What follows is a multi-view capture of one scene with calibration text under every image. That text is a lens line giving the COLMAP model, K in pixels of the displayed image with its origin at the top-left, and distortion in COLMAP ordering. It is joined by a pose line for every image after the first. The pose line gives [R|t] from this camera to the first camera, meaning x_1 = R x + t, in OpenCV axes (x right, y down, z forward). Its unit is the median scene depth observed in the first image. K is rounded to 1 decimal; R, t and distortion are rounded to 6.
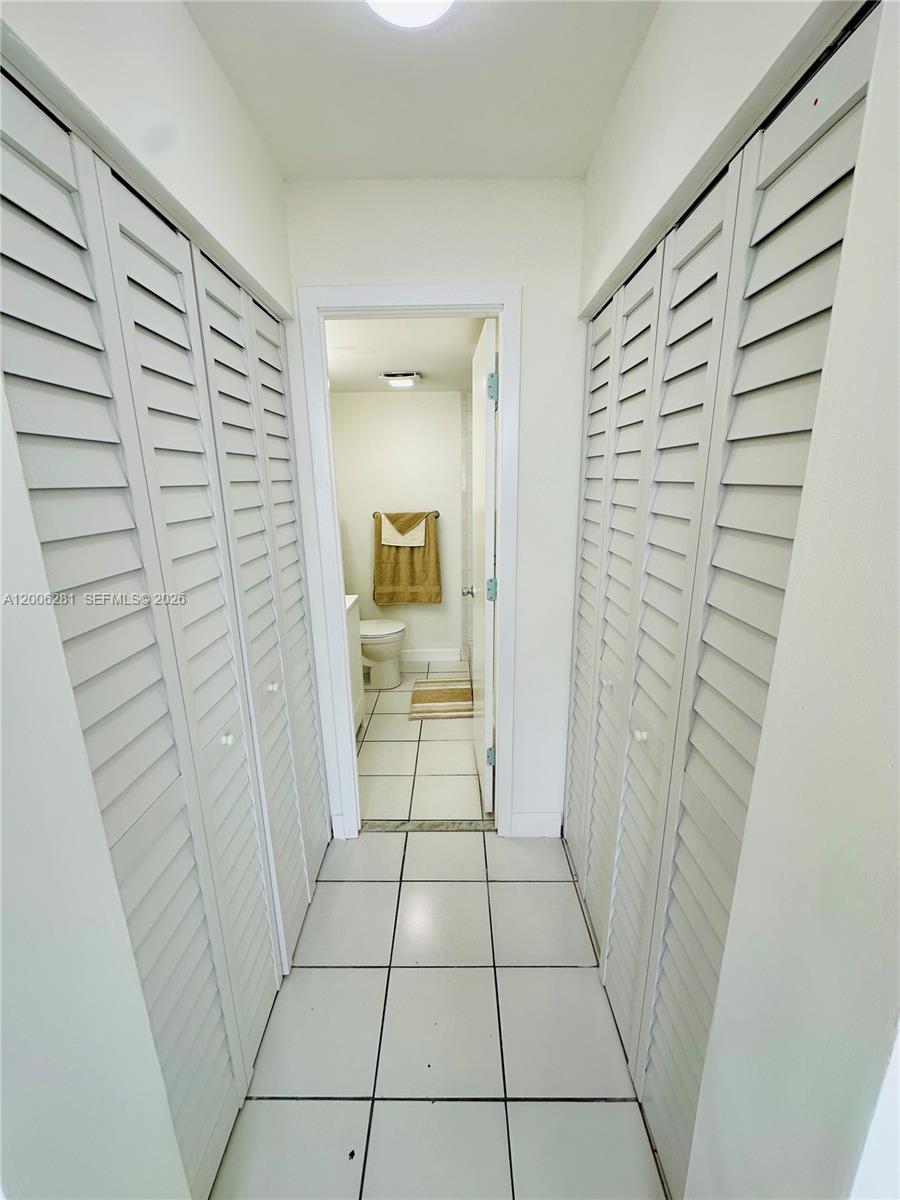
lens RADIAL K [[481.5, 0, 450.0], [0, 481.5, 600.0], [0, 0, 1]] dist [-0.001300, 0.000749]
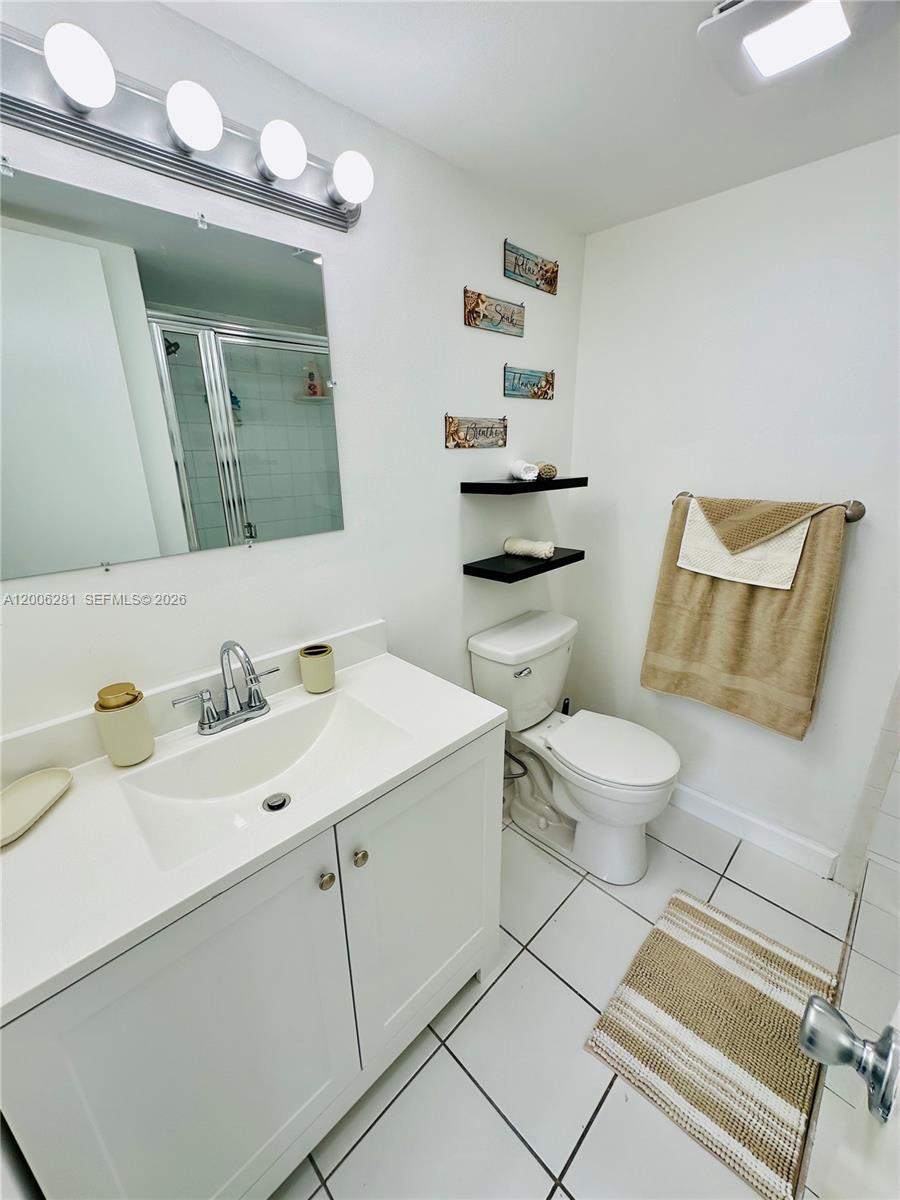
lens RADIAL K [[481.5, 0, 450.0], [0, 481.5, 600.0], [0, 0, 1]] dist [-0.001300, 0.000749]
pose [[0.711353, 0.226947, -0.665185, 0.011630], [-0.174855, 0.973821, 0.145255, -0.113346], [0.680736, 0.012983, 0.732413, 0.531348]]
